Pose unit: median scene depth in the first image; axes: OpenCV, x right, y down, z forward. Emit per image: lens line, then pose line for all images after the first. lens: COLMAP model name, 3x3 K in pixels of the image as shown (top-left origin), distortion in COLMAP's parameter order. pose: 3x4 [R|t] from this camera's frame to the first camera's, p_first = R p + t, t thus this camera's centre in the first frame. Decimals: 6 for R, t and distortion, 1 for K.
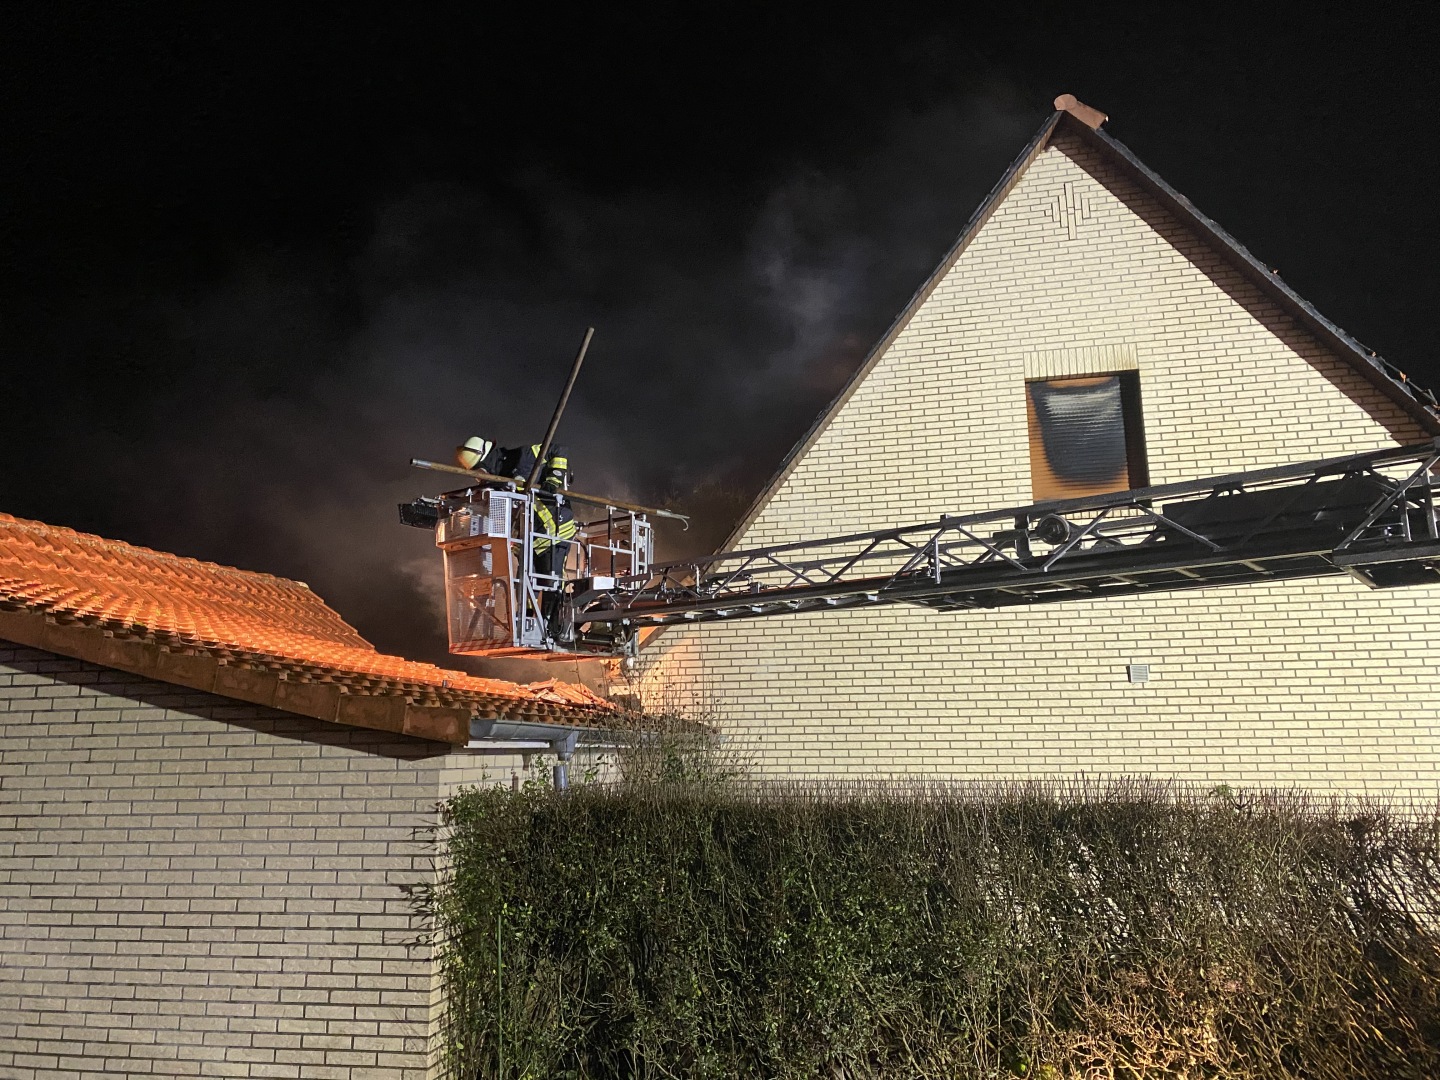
lens RADIAL K [[964.4, 0, 741.9], [0, 964.4, 539.7], [0, 0, 1]] dist [0.004154, 0.002187]
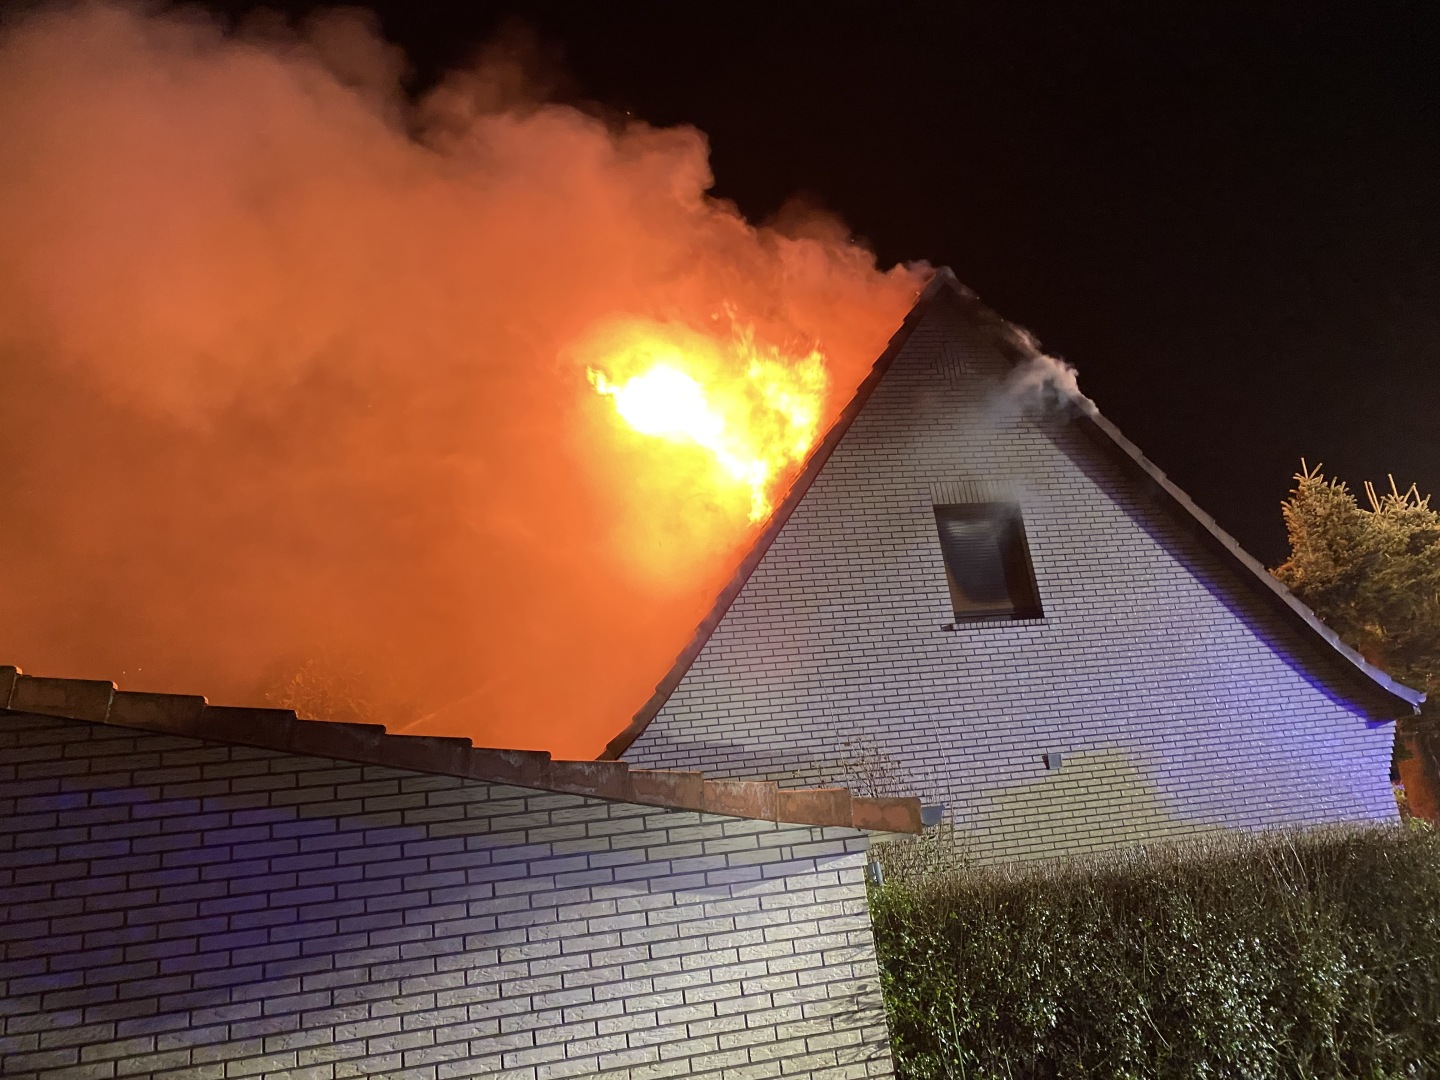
lens RADIAL K [[964.4, 0, 741.9], [0, 964.4, 539.7], [0, 0, 1]] dist [0.004154, 0.002187]
pose [[0.919188, 0.035572, 0.392210, -0.385849], [0.016027, 0.991708, -0.127507, 0.016578], [-0.393493, 0.123489, 0.910996, 0.060976]]
